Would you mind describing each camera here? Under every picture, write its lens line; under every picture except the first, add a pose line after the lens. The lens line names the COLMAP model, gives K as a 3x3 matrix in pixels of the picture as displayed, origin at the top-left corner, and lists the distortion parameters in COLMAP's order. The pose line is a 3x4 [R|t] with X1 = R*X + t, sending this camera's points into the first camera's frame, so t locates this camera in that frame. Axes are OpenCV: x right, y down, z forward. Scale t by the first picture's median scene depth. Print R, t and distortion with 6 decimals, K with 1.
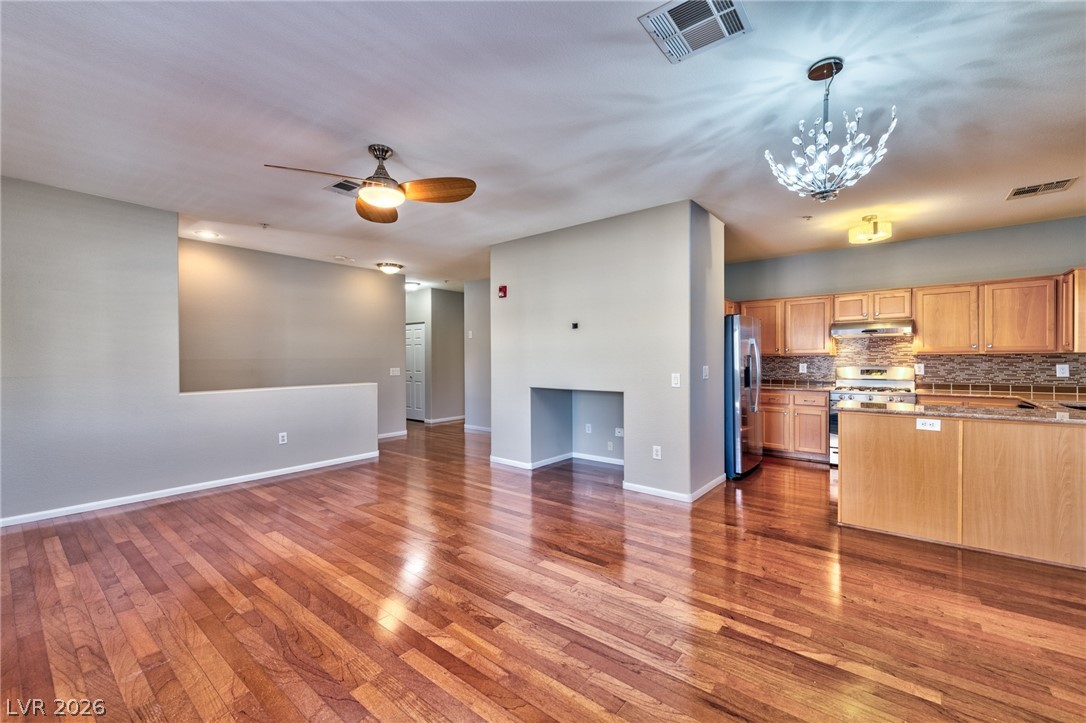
lens RADIAL K [[432.6, 0, 540.0], [0, 432.6, 356.8], [0, 0, 1]] dist [0.001556, -0.000244]
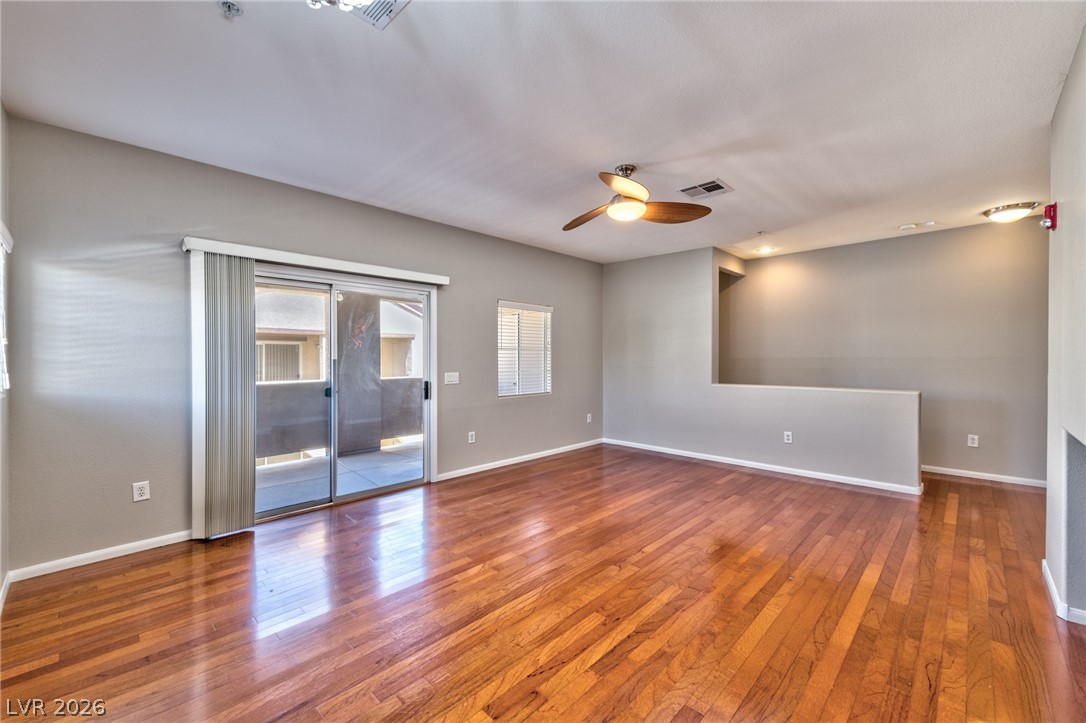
lens RADIAL K [[435.8, 0, 556.2], [0, 435.8, 352.7], [0, 0, 1]] dist [0.000775, -0.000377]
pose [[-0.049781, -0.003624, -0.998754, 0.733139], [0.004033, 0.999985, -0.003829, -0.007701], [0.998752, -0.004218, -0.049766, 0.863863]]
